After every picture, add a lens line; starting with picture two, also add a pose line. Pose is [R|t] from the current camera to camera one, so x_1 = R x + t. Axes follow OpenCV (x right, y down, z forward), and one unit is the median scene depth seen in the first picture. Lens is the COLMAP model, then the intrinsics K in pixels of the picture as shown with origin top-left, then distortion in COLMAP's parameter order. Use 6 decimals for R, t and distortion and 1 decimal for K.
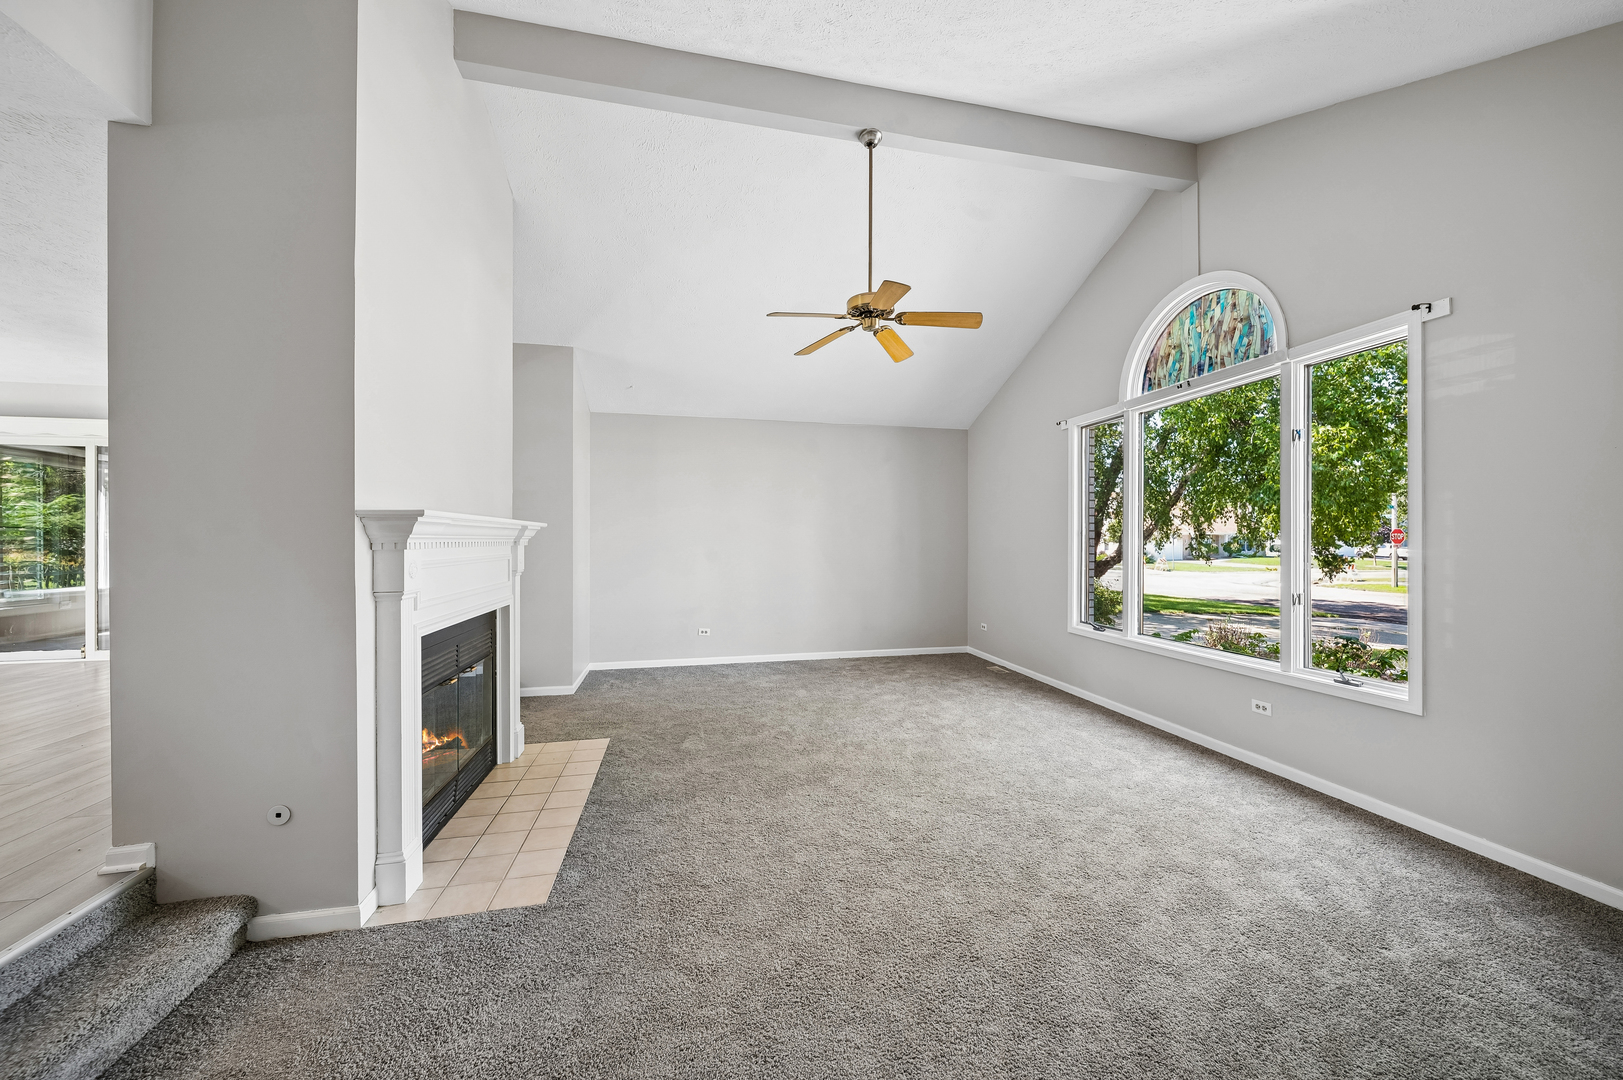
lens RADIAL K [[573.6, 0, 817.2], [0, 573.6, 536.4], [0, 0, 1]] dist [-0.002520, -0.001155]
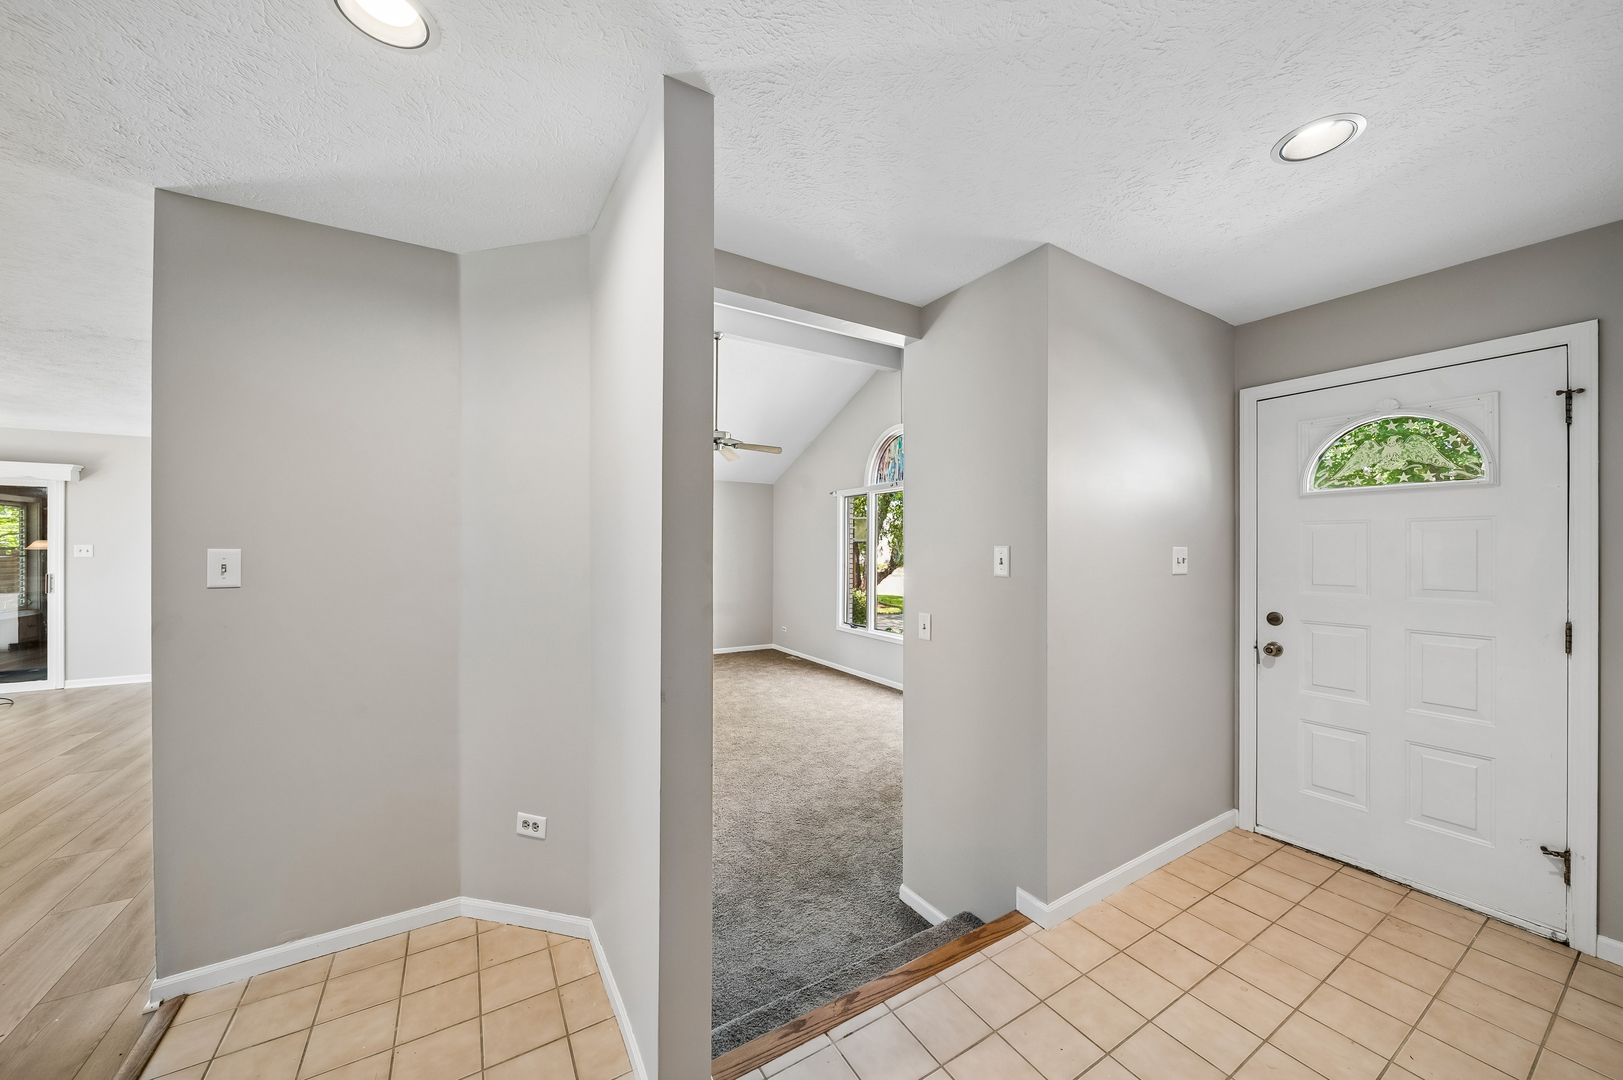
lens RADIAL K [[573.6, 0, 808.3], [0, 573.6, 543.3], [0, 0, 1]] dist [-0.002520, -0.001155]
pose [[0.949508, 0.004533, 0.313710, -0.154390], [-0.004599, 0.999989, -0.000528, -0.083853], [-0.313709, -0.000942, 0.949519, -0.574801]]
